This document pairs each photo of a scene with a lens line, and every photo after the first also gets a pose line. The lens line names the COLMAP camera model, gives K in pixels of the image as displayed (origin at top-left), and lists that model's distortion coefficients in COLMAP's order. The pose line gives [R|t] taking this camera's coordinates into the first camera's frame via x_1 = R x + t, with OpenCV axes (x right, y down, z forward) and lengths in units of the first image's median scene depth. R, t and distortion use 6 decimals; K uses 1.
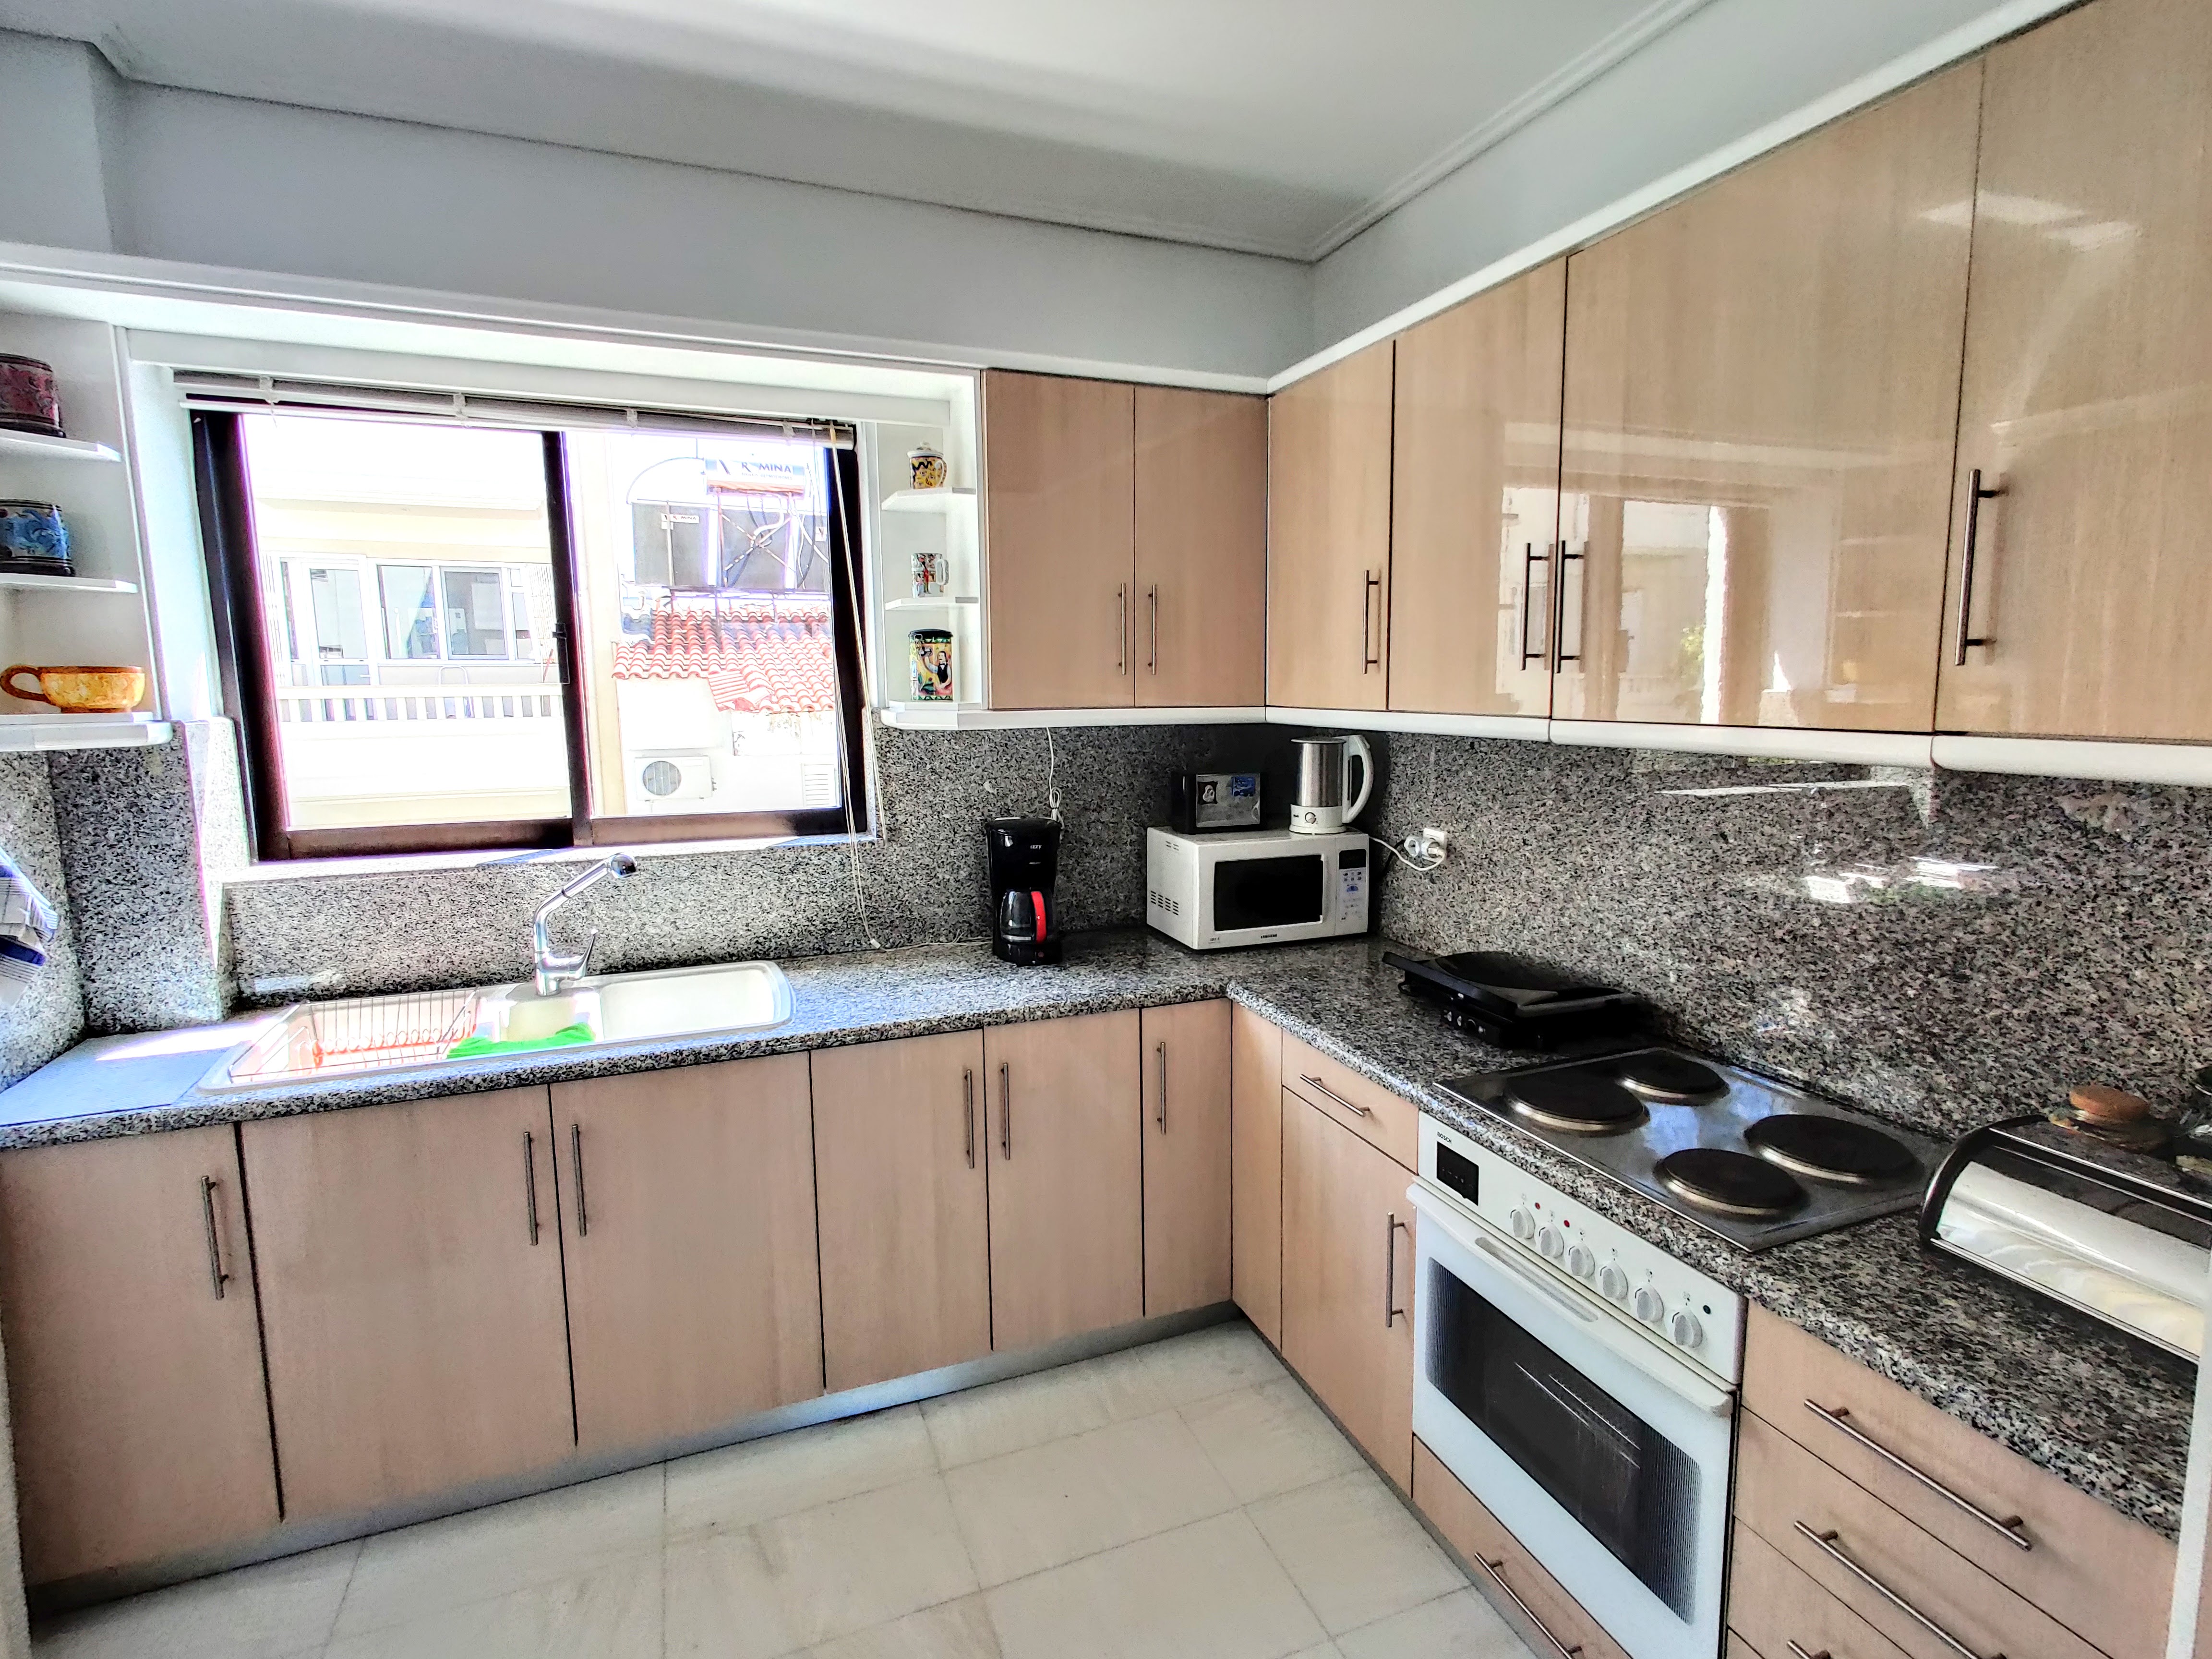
lens RADIAL K [[1106.2, 0, 1096.9], [0, 1106.2, 828.8], [0, 0, 1]] dist [0.010015, -0.000143]
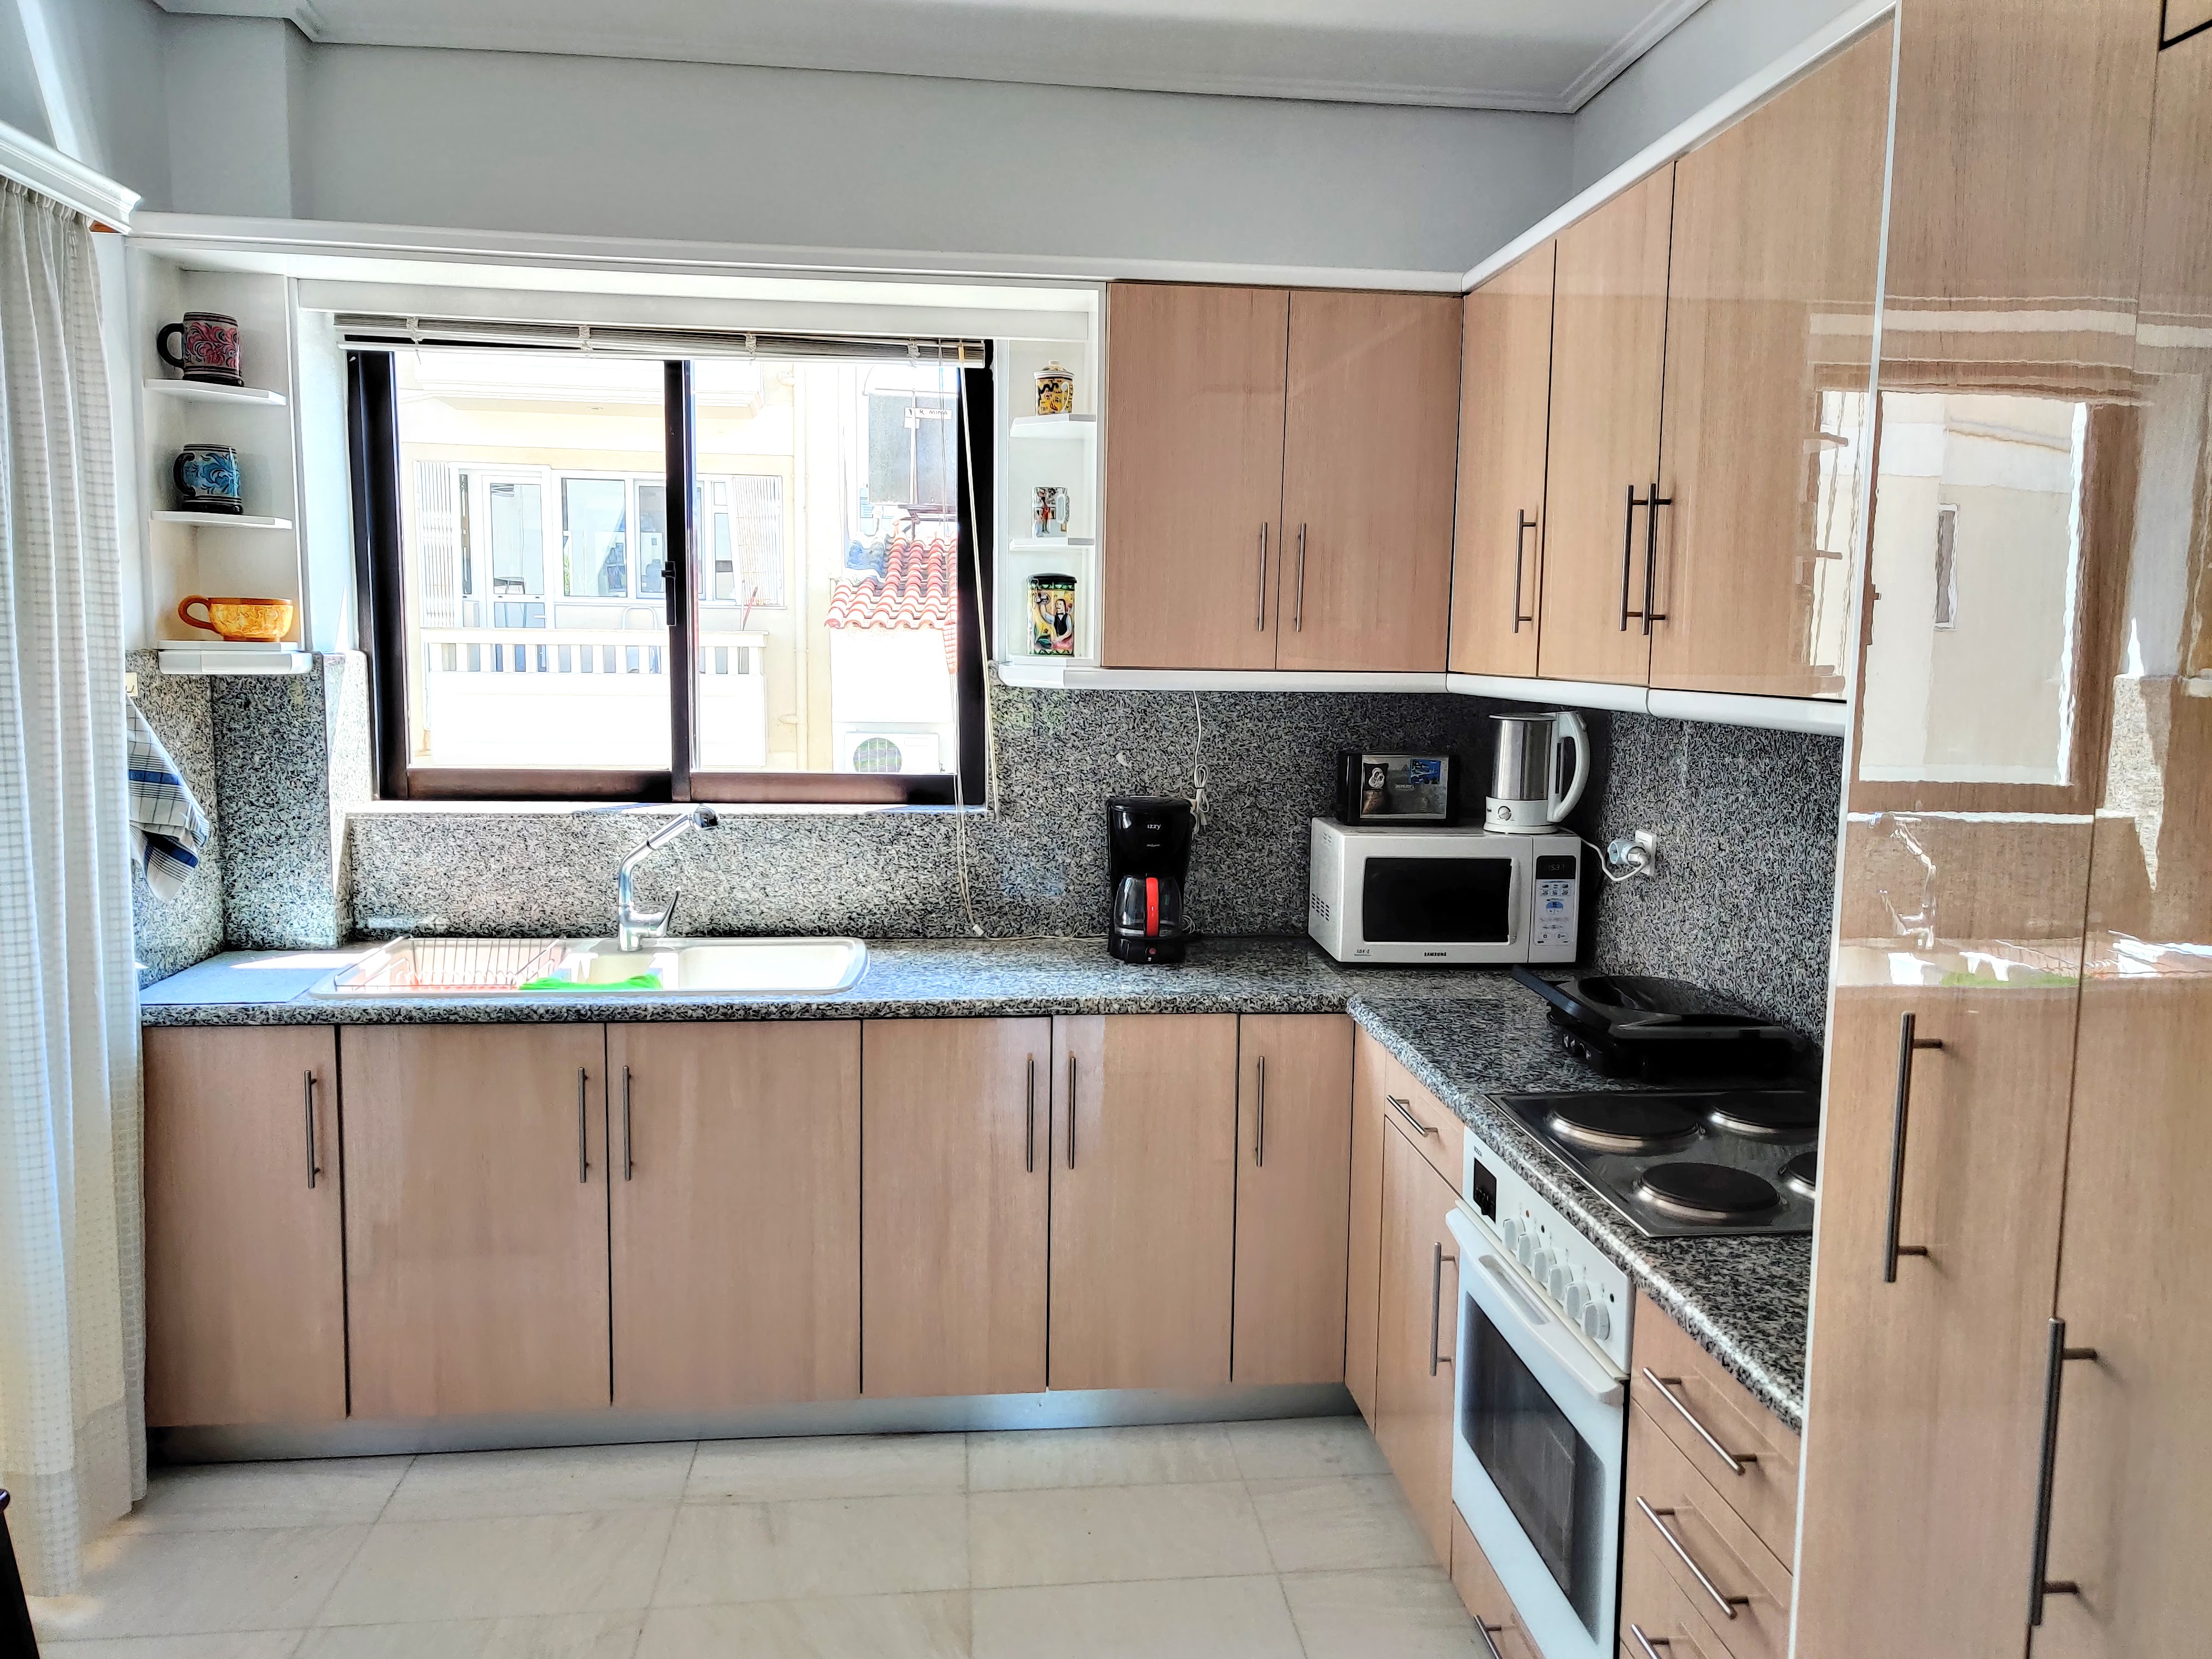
lens RADIAL K [[1682.8, 0, 1102.3], [0, 1682.8, 834.8], [0, 0, 1]] dist [0.050283, -0.026354]
pose [[0.963295, 0.053580, -0.263044, 0.295291], [-0.058833, 0.998194, -0.012128, 0.047404], [0.261919, 0.027159, 0.964708, -0.320839]]
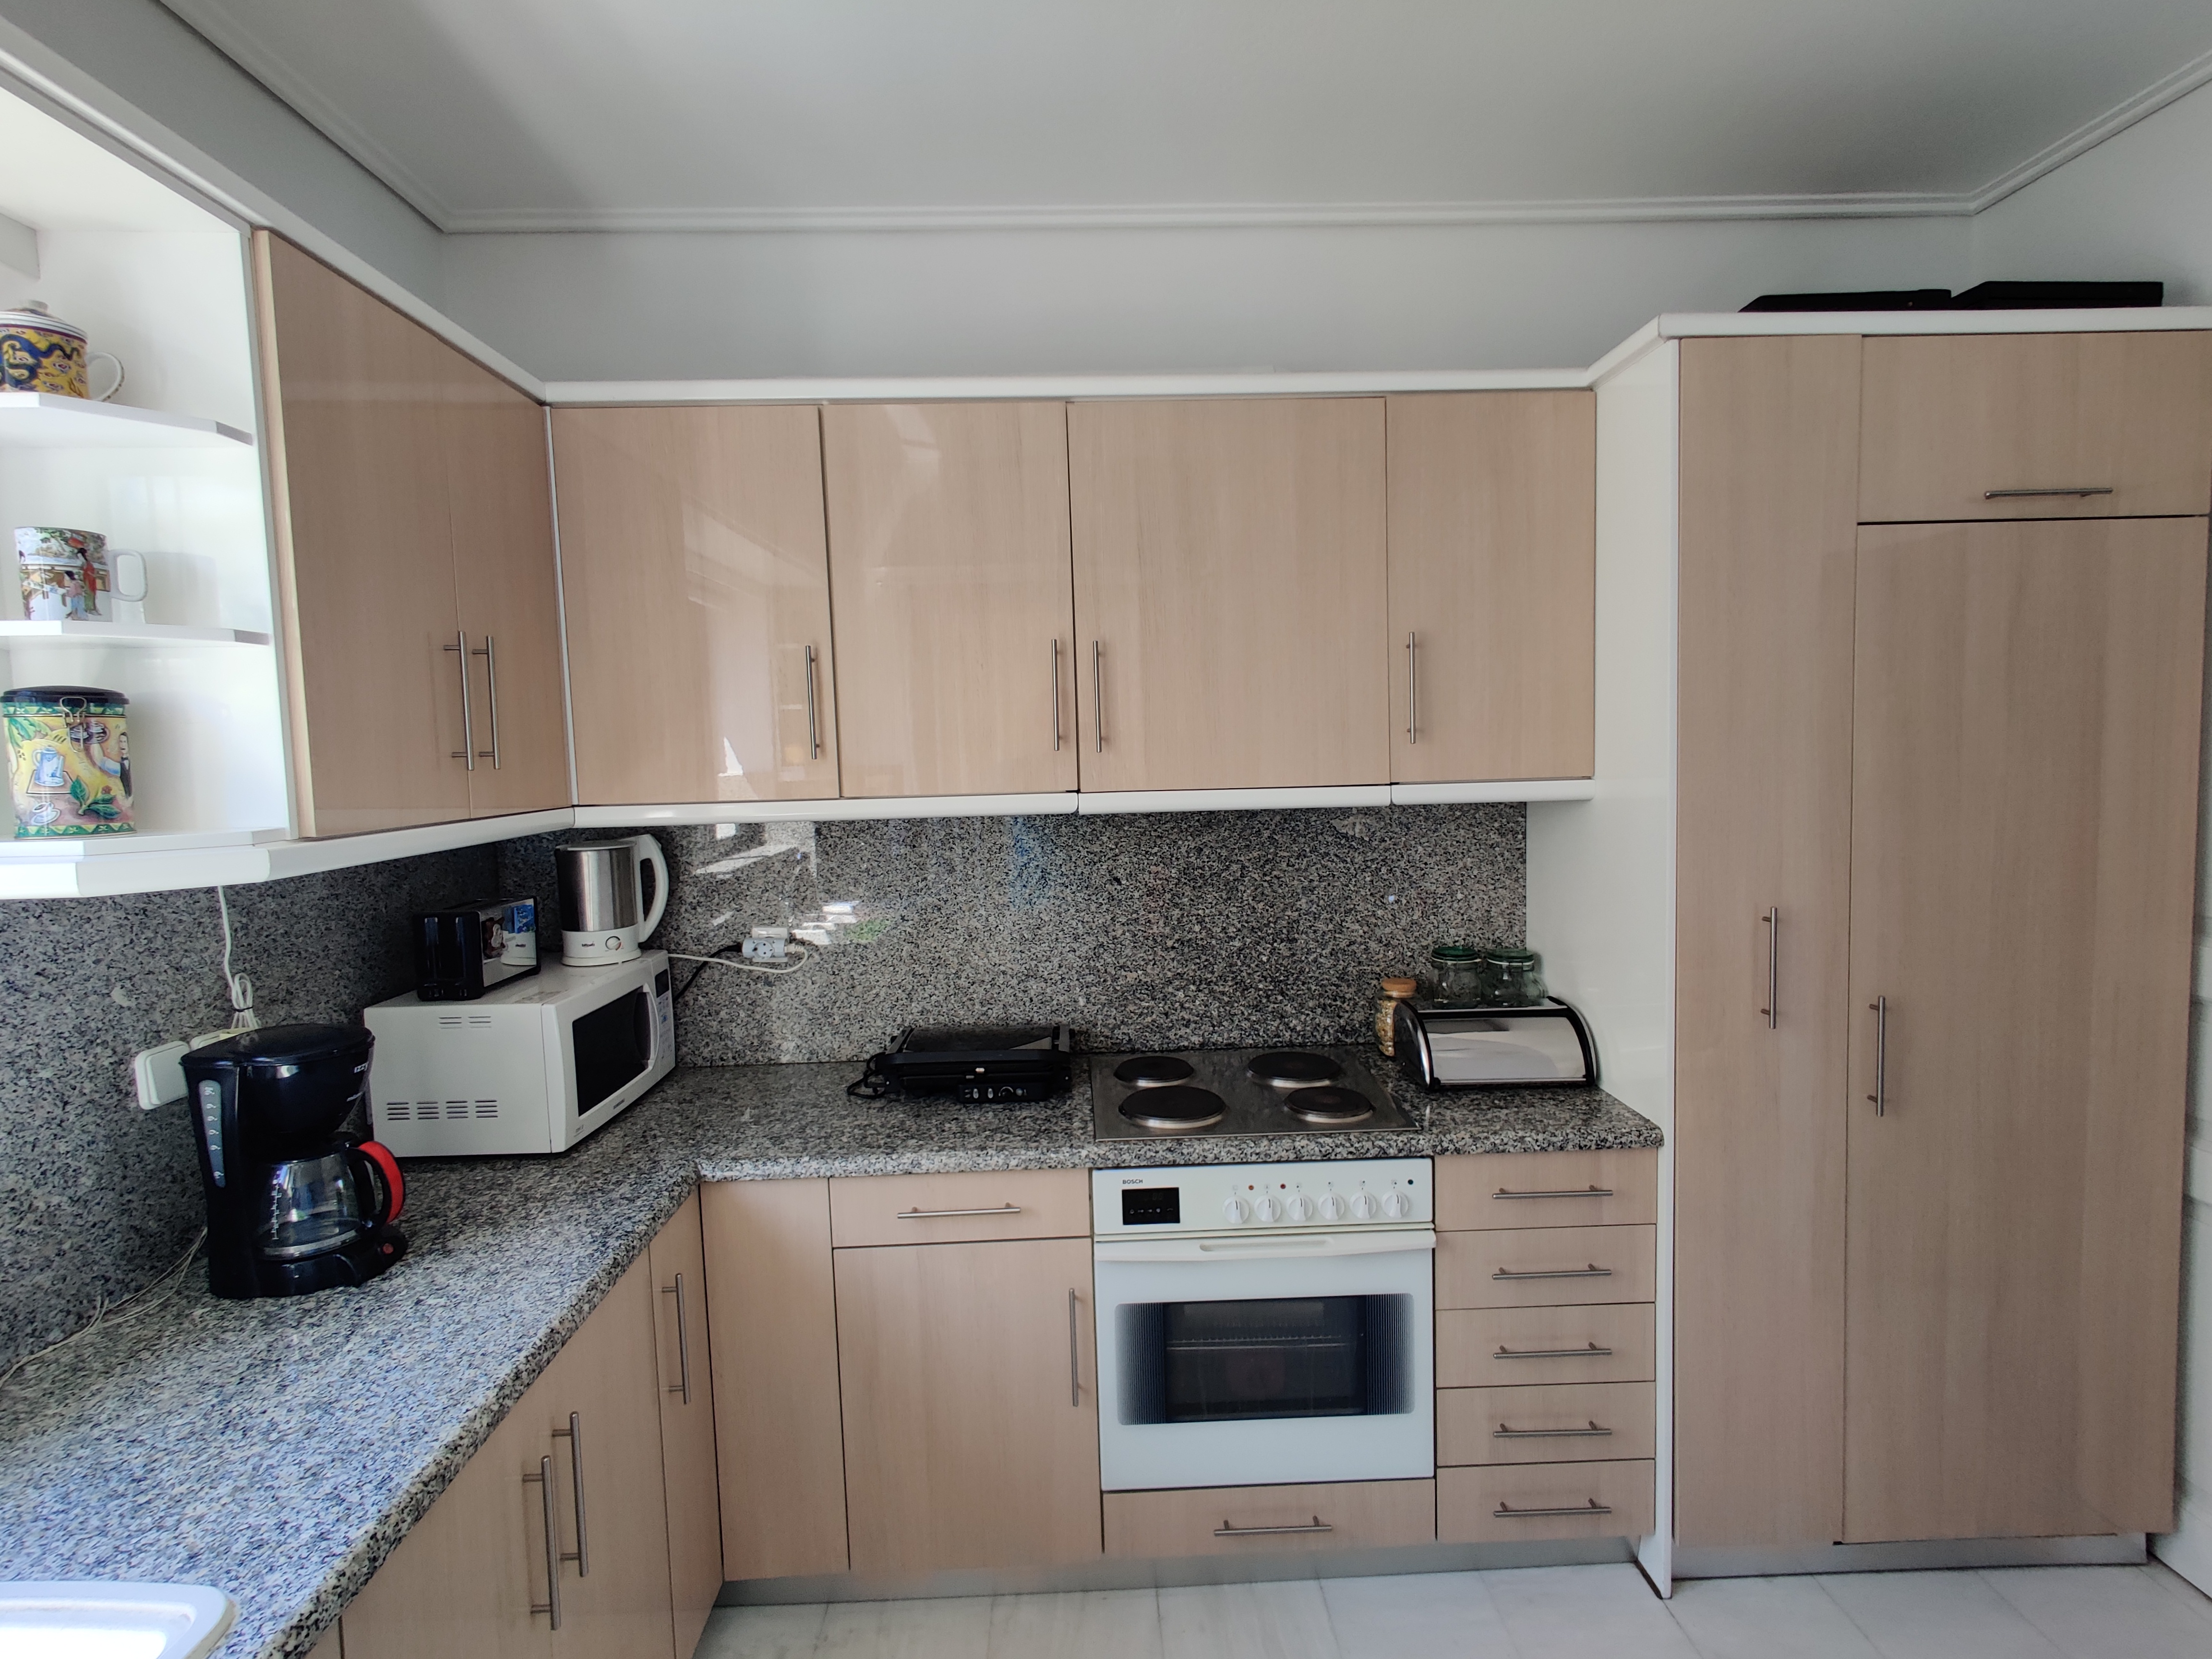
lens RADIAL K [[1106.2, 0, 1108.8], [0, 1106.2, 819.1], [0, 0, 1]] dist [0.010015, -0.000143]
pose [[0.317537, -0.068414, 0.945775, -0.553217], [0.150954, 0.988322, 0.020811, -0.076869], [-0.936154, 0.136160, 0.324156, 0.503986]]
